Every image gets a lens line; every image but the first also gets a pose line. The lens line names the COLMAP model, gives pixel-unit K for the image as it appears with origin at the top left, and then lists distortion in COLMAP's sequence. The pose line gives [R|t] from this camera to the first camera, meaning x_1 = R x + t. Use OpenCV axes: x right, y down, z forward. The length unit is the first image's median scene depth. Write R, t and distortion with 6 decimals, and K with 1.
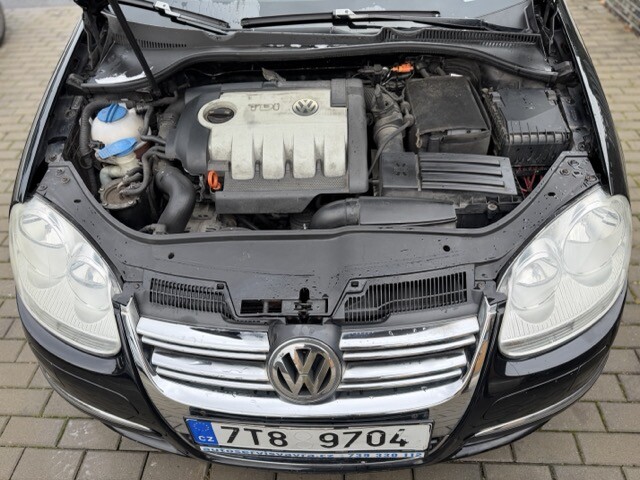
lens RADIAL K [[458.5, 0, 321.7], [0, 458.5, 244.6], [0, 0, 1]] dist [-0.008840, -0.005725]
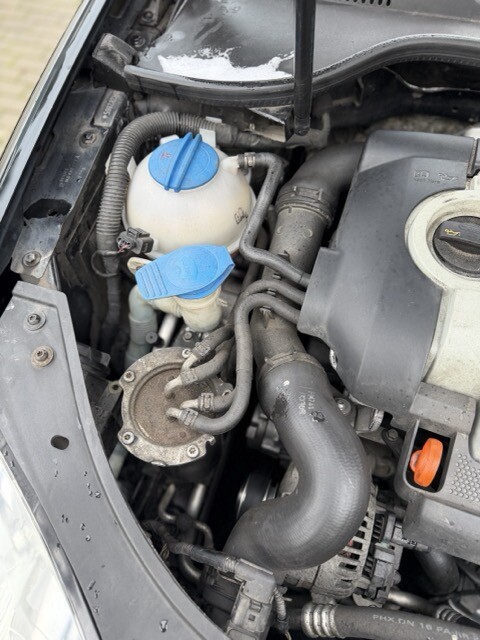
lens RADIAL K [[458.5, 0, 239.0], [0, 458.5, 314.1], [0, 0, 1]] dist [-0.008840, -0.005725]
pose [[0.955338, 0.264804, -0.131179, -0.333380], [-0.230333, 0.945334, 0.230849, -0.272638], [0.185137, -0.190324, 0.964106, 0.611356]]
